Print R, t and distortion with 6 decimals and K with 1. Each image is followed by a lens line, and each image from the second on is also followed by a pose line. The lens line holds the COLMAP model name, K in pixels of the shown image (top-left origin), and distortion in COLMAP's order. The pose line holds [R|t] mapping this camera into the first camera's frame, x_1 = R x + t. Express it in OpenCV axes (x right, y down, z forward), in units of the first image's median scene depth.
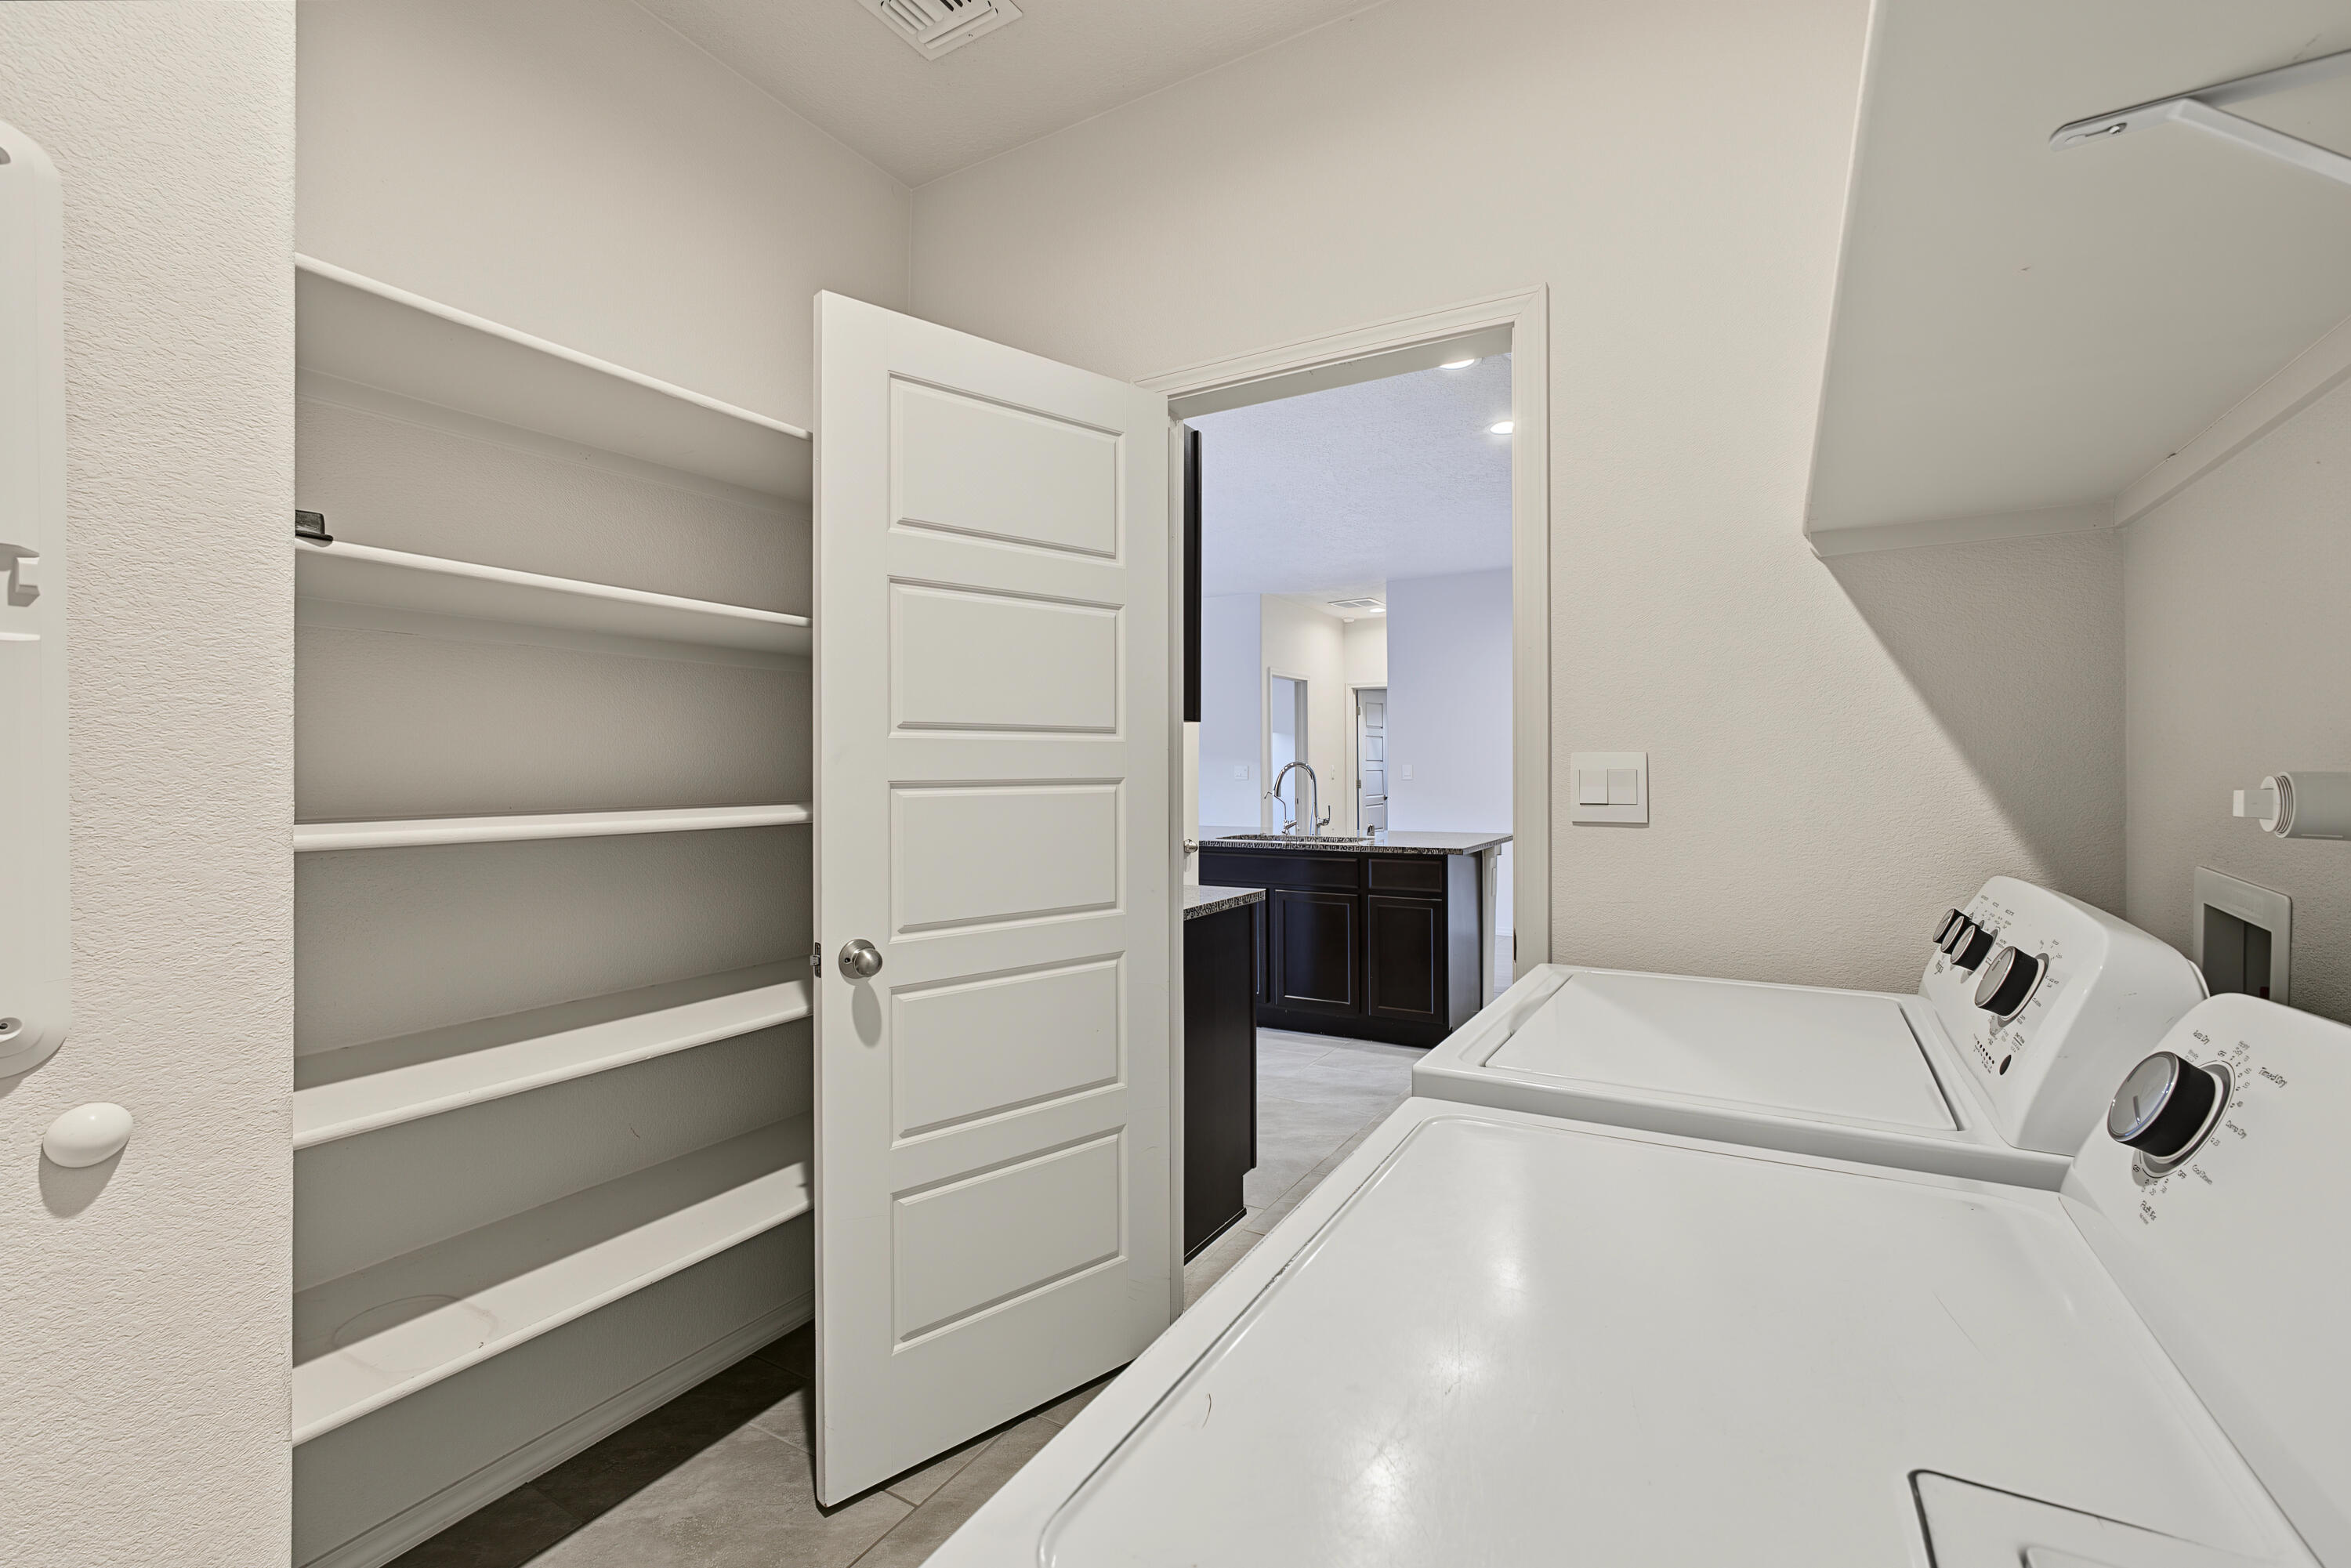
lens RADIAL K [[1021.5, 0, 1175.5], [0, 1021.5, 781.0], [0, 0, 1]] dist [-0.001801, -0.000102]
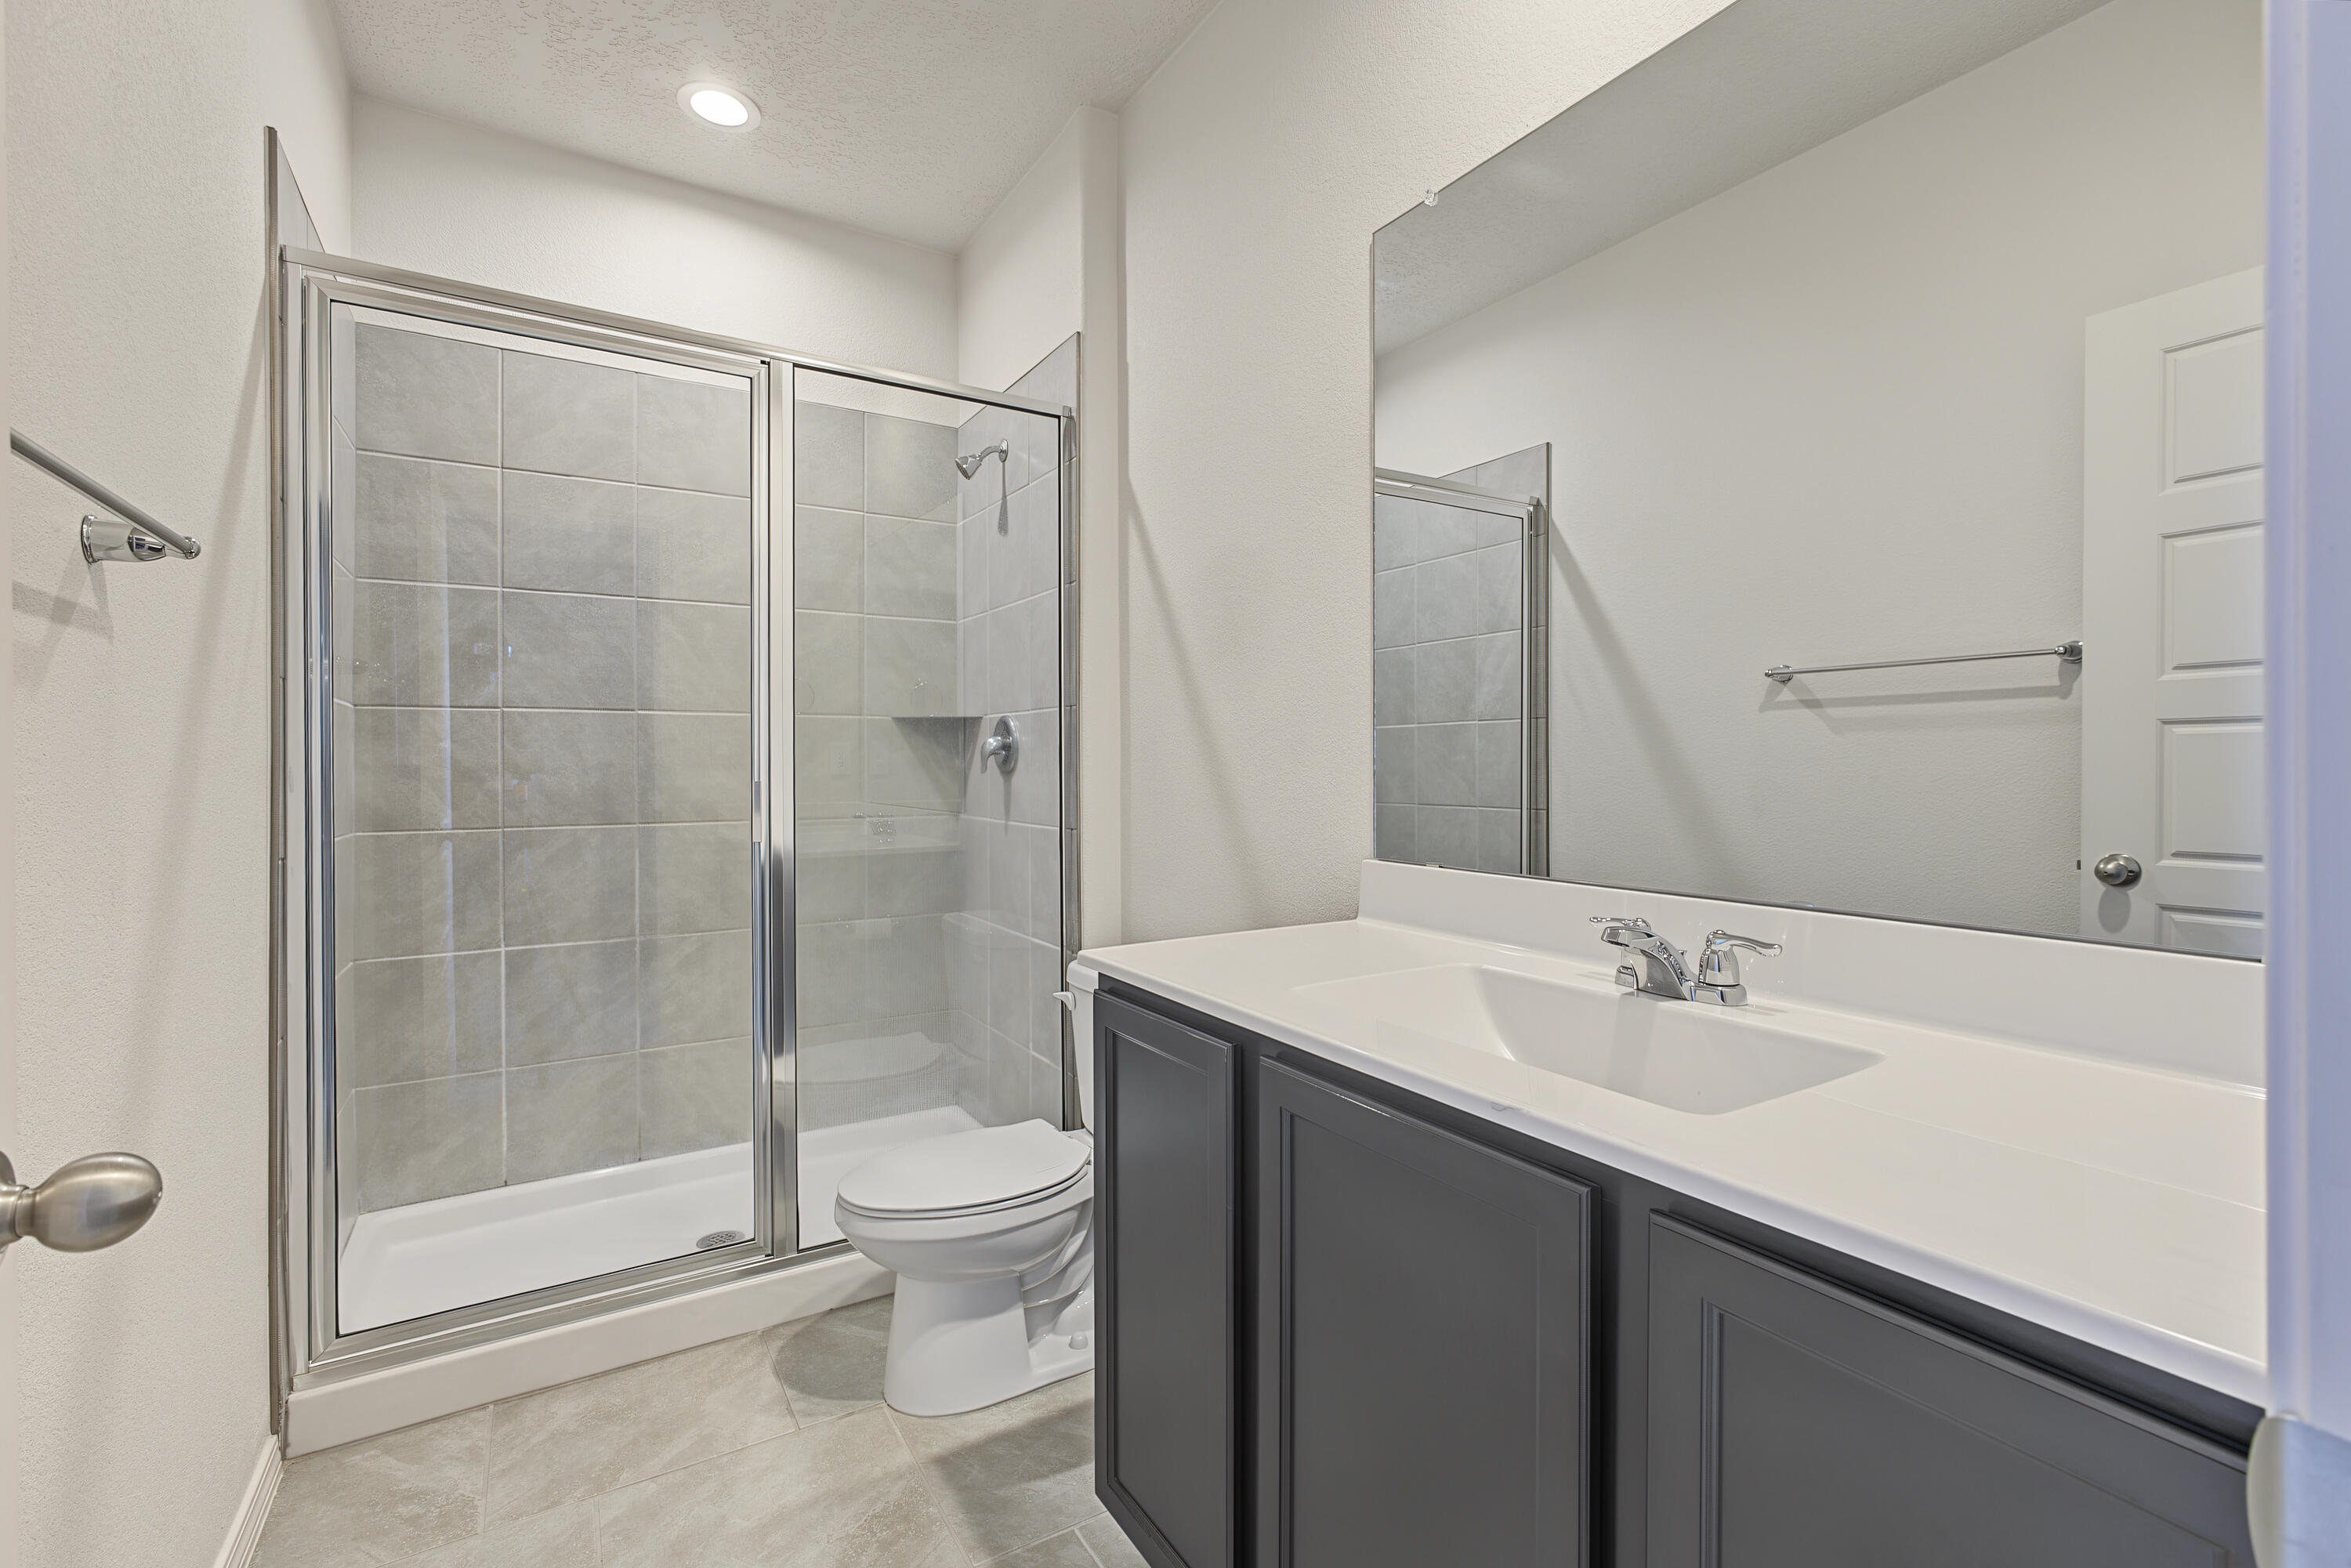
lens RADIAL K [[1021.5, 0, 1165.8], [0, 1021.5, 771.4], [0, 0, 1]] dist [-0.001801, -0.000102]
pose [[-0.478148, 0.014197, -0.878164, 1.211514], [0.006689, 0.999899, 0.012523, 0.036060], [0.878254, 0.000113, -0.478195, 0.577394]]
